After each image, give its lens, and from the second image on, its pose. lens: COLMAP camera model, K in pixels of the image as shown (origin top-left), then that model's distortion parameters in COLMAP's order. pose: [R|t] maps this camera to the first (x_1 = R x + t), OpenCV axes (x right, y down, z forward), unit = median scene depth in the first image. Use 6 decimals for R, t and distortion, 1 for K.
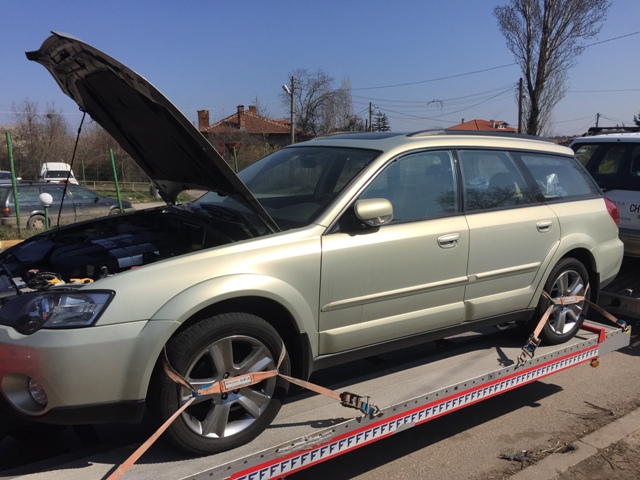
lens RADIAL K [[538.1, 0, 320.0], [0, 538.1, 240.0], [0, 0, 1]] dist [0.119042, -0.004504]
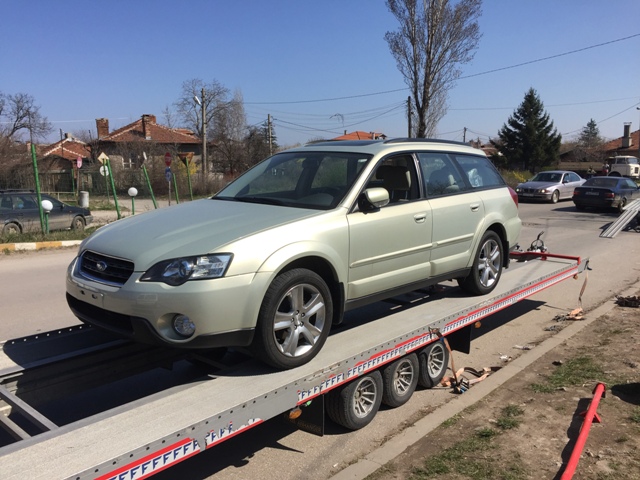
lens RADIAL K [[545.0, 0, 320.0], [0, 545.0, 240.0], [0, 0, 1]] dist [0.378896, 0.001115]
pose [[0.970671, -0.047926, 0.235588, -0.291400], [0.053806, 0.998378, -0.018592, 0.058385], [-0.234315, 0.030723, 0.971675, -0.270827]]
